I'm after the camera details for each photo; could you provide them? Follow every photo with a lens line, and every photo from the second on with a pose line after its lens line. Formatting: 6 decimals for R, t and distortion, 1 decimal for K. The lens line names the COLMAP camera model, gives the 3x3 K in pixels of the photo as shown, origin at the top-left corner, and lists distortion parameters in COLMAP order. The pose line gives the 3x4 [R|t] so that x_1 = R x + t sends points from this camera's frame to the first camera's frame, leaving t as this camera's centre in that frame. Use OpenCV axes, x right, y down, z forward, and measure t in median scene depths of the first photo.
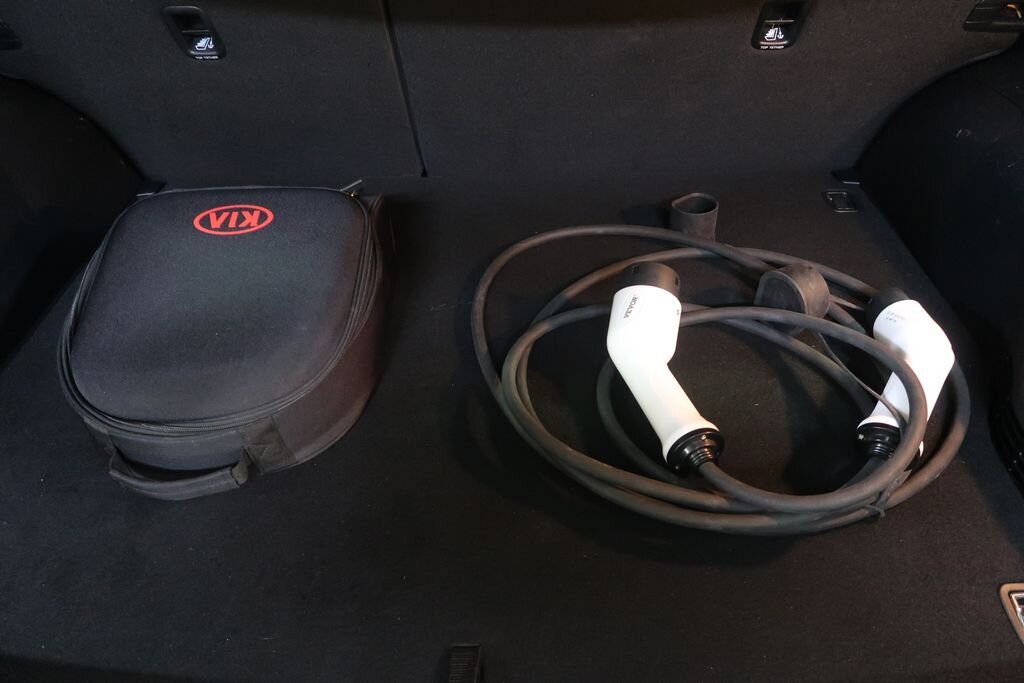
lens RADIAL K [[720.8, 0, 512.0], [0, 720.8, 341.5], [0, 0, 1]] dist [-0.019362, 0.003402]
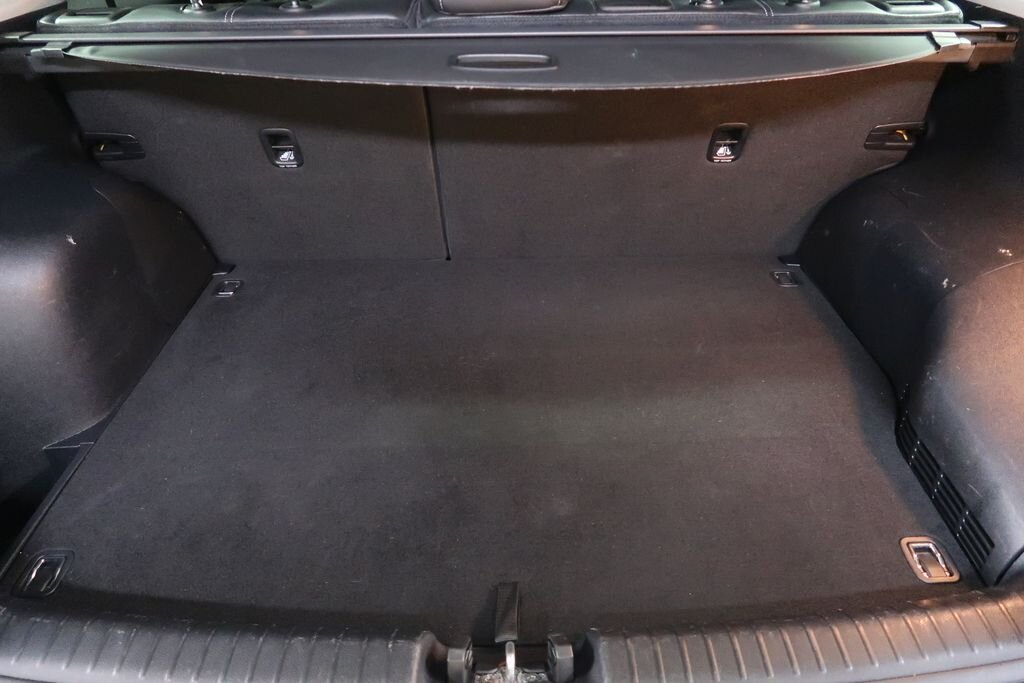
lens RADIAL K [[720.8, 0, 512.0], [0, 720.8, 341.5], [0, 0, 1]] dist [-0.019362, 0.003402]
pose [[0.999758, -0.000602, 0.022003, -0.053159], [0.003811, 0.989264, -0.146090, 0.108141], [-0.021678, 0.146138, 0.989027, -0.246229]]
